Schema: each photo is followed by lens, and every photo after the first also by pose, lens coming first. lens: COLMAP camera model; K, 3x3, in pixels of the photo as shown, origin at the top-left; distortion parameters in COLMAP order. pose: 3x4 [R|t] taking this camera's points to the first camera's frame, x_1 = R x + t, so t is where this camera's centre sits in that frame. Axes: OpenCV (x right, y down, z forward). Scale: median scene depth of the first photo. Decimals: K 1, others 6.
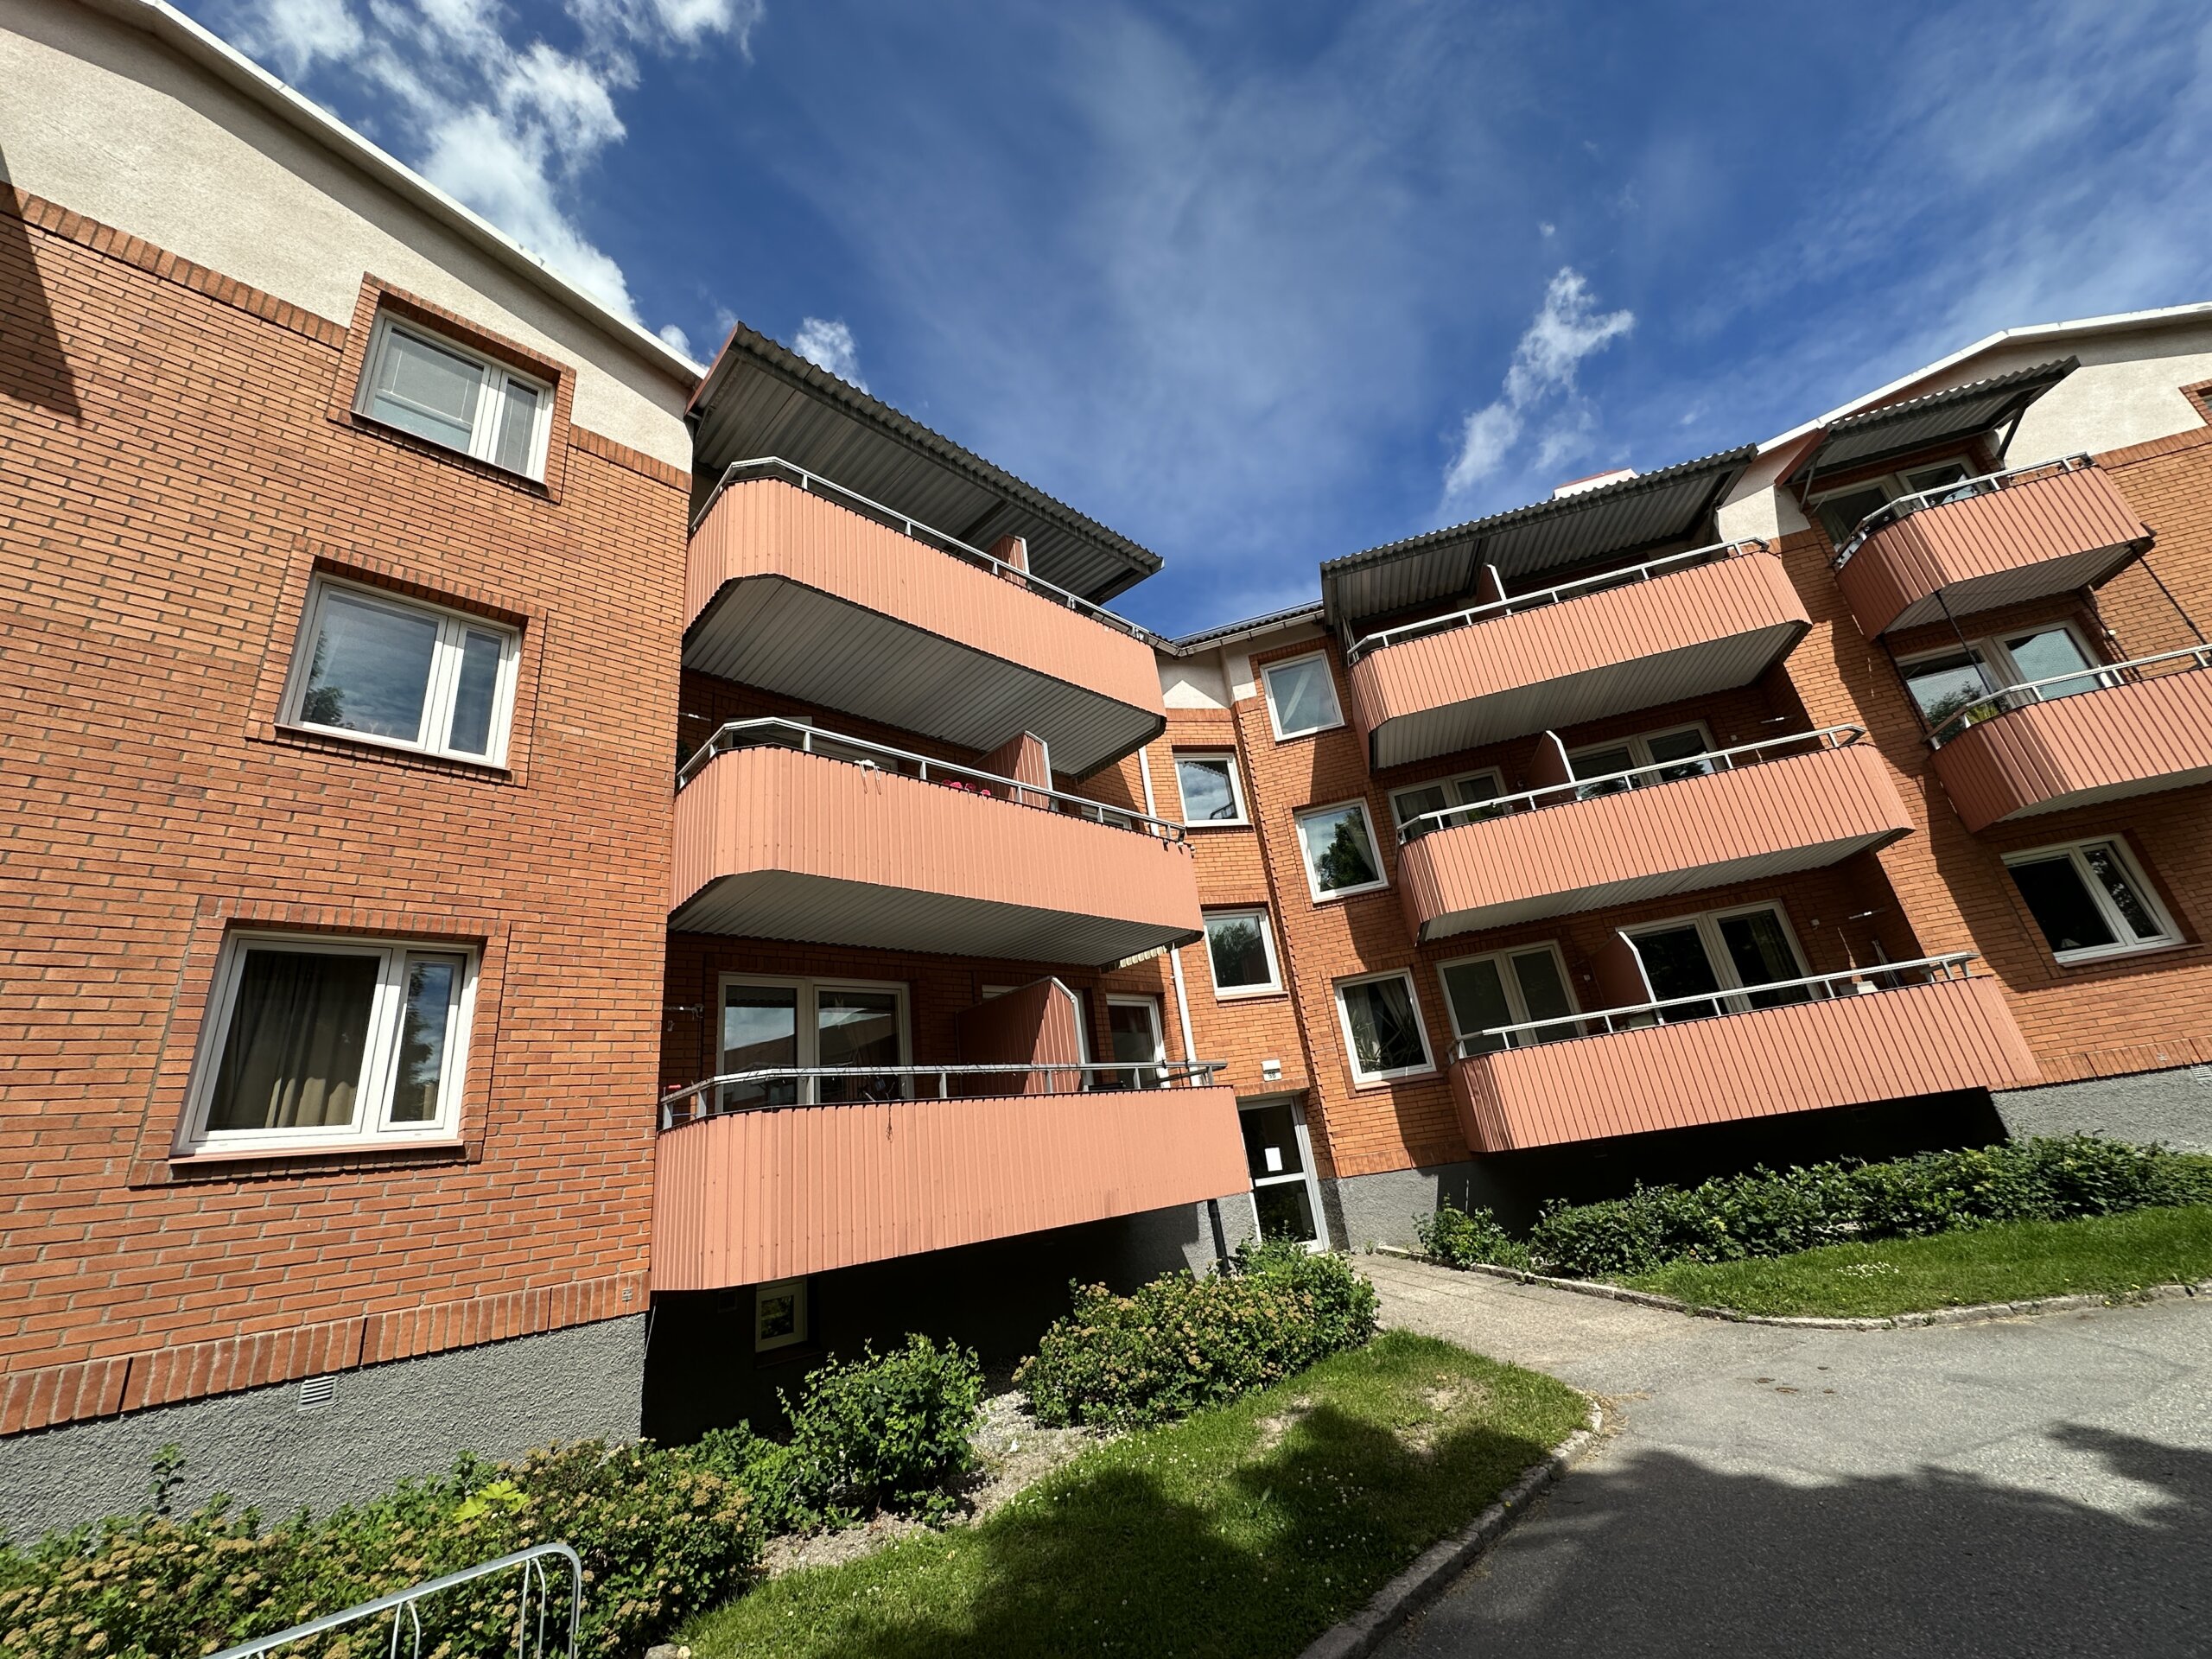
lens RADIAL K [[884.3, 0, 1108.4], [0, 884.3, 828.8], [0, 0, 1]] dist [-0.002717, 0.001207]
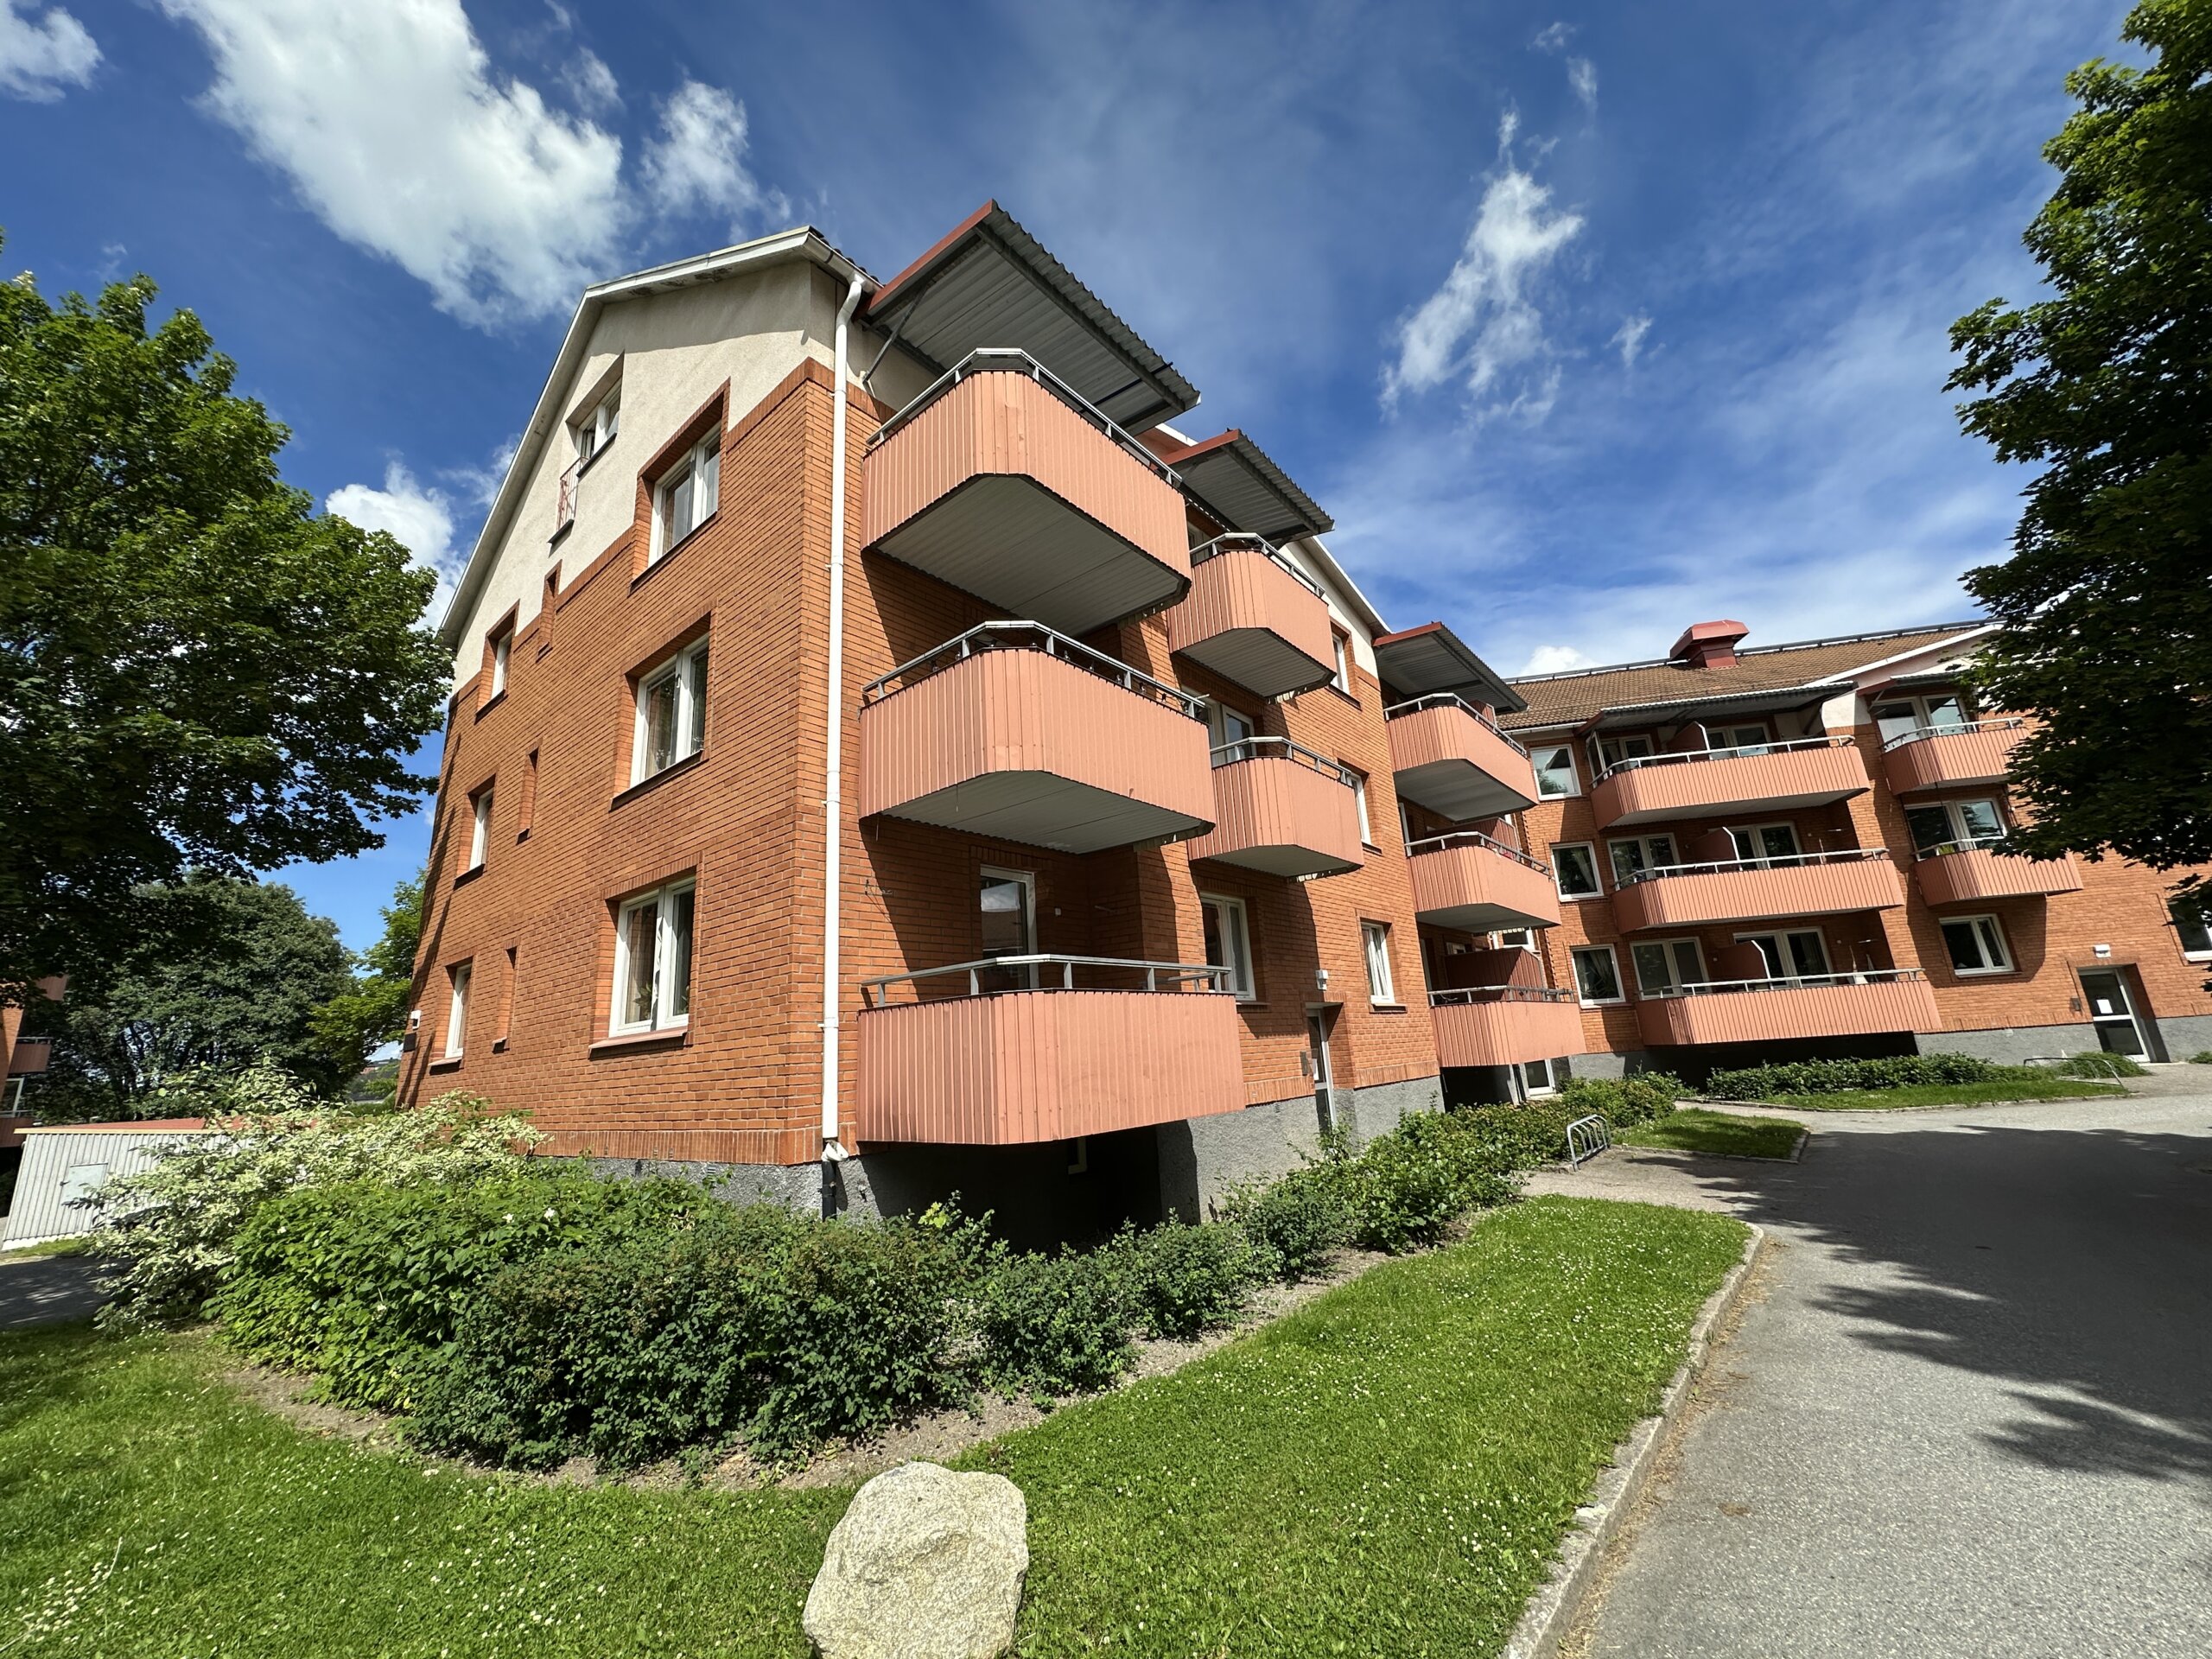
lens RADIAL K [[884.3, 0, 1100.4], [0, 884.3, 828.9], [0, 0, 1]] dist [-0.002717, 0.001207]
pose [[0.992073, 0.092928, 0.084593, -1.046401], [-0.101684, 0.989166, 0.105878, -0.189560], [-0.073837, -0.113640, 0.990774, -0.803676]]
